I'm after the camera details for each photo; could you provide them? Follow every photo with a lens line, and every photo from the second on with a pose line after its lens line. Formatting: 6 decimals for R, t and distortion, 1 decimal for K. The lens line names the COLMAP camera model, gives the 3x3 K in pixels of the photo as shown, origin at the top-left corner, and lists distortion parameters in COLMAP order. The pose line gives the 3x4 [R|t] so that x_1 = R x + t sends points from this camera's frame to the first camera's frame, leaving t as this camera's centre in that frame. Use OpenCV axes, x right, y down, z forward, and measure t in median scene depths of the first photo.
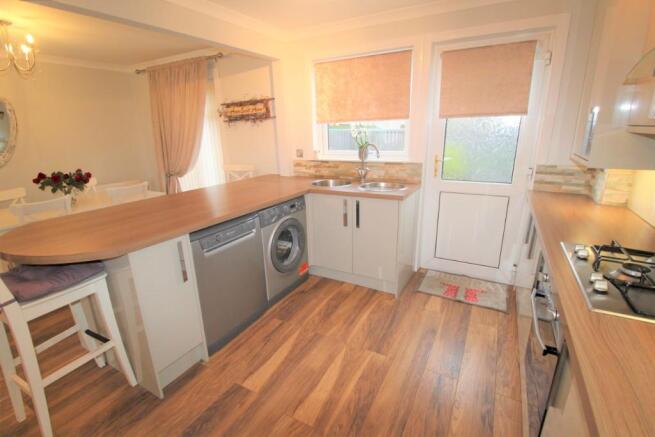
lens RADIAL K [[315.7, 0, 334.1], [0, 315.7, 224.6], [0, 0, 1]] dist [-0.001524, -0.001549]
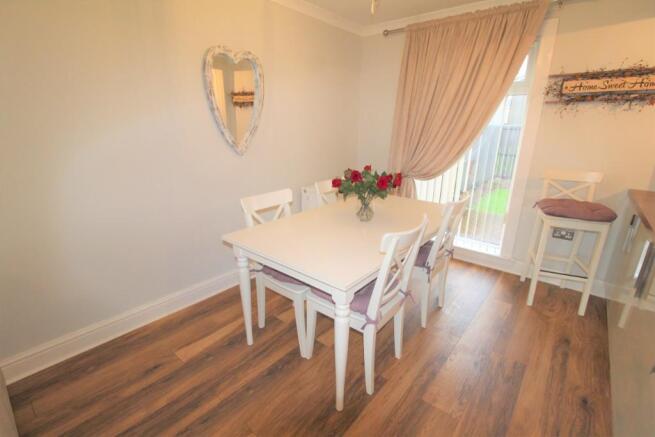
lens RADIAL K [[315.7, 0, 334.1], [0, 315.7, 224.6], [0, 0, 1]] dist [-0.001524, -0.001549]
pose [[0.984154, 0.085550, -0.155311, -0.689977], [-0.083111, 0.996294, 0.022141, -0.056341], [0.156629, -0.008882, 0.987618, 0.297621]]
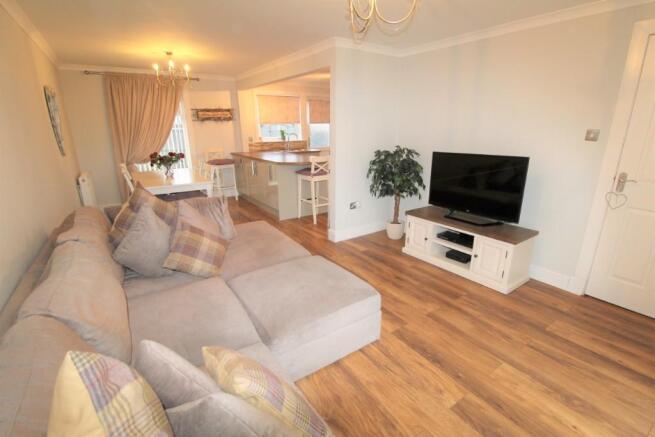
lens RADIAL K [[315.7, 0, 334.1], [0, 315.7, 224.6], [0, 0, 1]] dist [-0.001524, -0.001549]
pose [[0.428771, -0.242583, 0.870235, -1.573519], [0.265288, 0.954615, 0.135395, 0.130092], [-0.863584, 0.172810, 0.473666, -0.223124]]
